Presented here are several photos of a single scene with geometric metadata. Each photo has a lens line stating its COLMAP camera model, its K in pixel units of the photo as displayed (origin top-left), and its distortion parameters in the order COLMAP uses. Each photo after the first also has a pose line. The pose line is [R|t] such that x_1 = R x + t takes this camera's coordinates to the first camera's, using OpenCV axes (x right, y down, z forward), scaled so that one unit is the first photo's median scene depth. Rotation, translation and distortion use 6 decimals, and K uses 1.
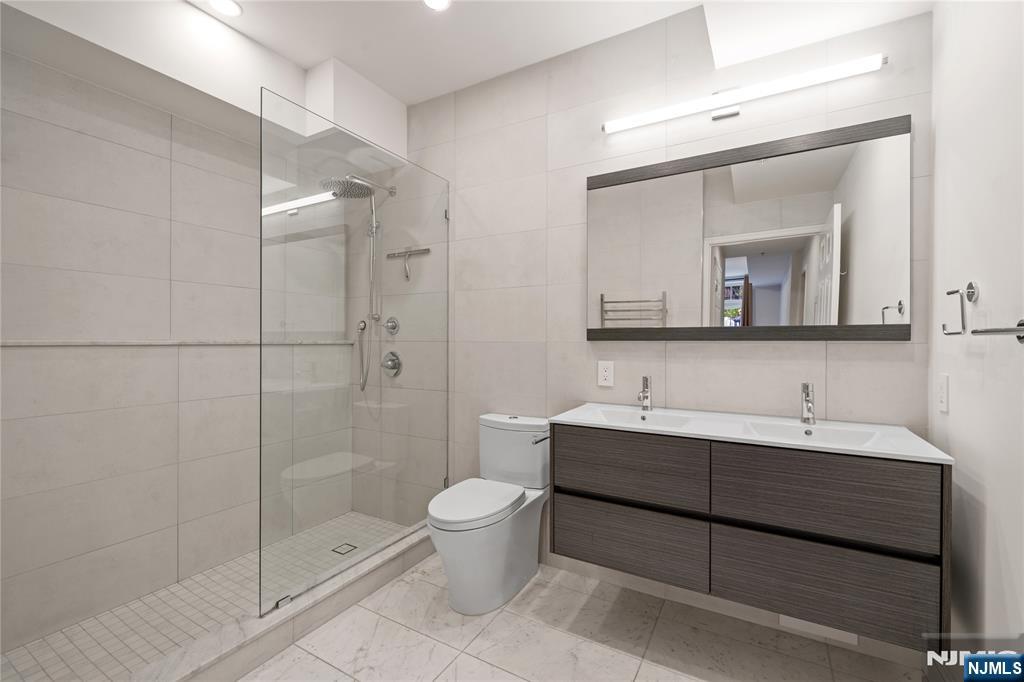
lens RADIAL K [[439.6, 0, 512.5], [0, 439.6, 342.0], [0, 0, 1]] dist [-0.000036, 0.000829]
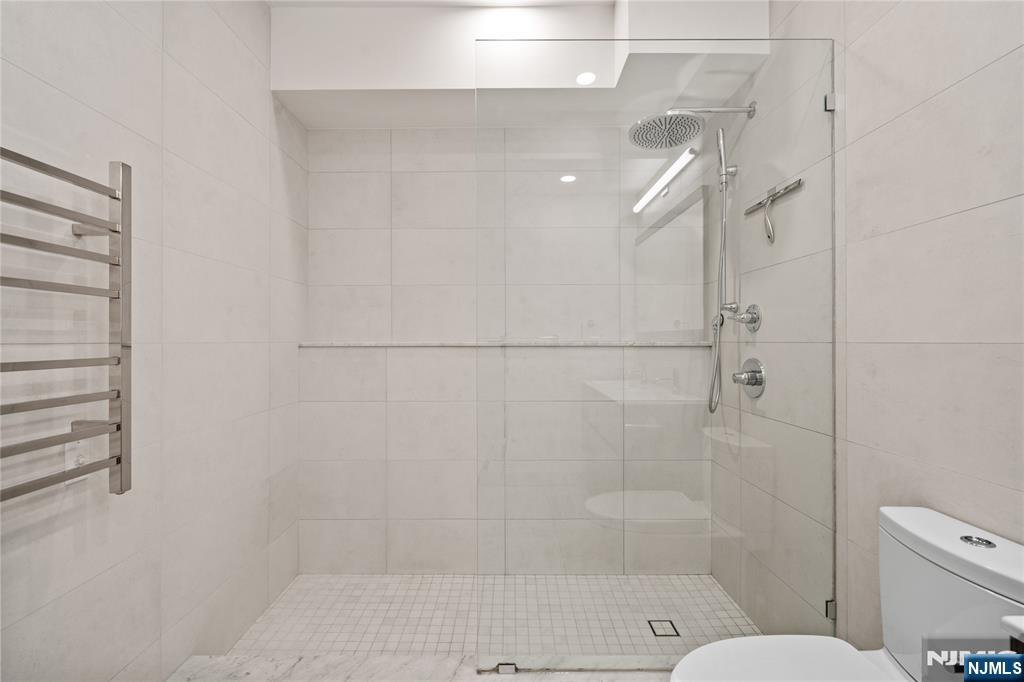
lens RADIAL K [[439.6, 0, 506.9], [0, 439.6, 341.2], [0, 0, 1]] dist [-0.000036, 0.000829]
pose [[0.499266, -0.002624, -0.866445, 0.107856], [-0.001676, 0.999991, -0.003995, -0.000241], [0.866447, 0.003446, 0.499257, 0.373121]]
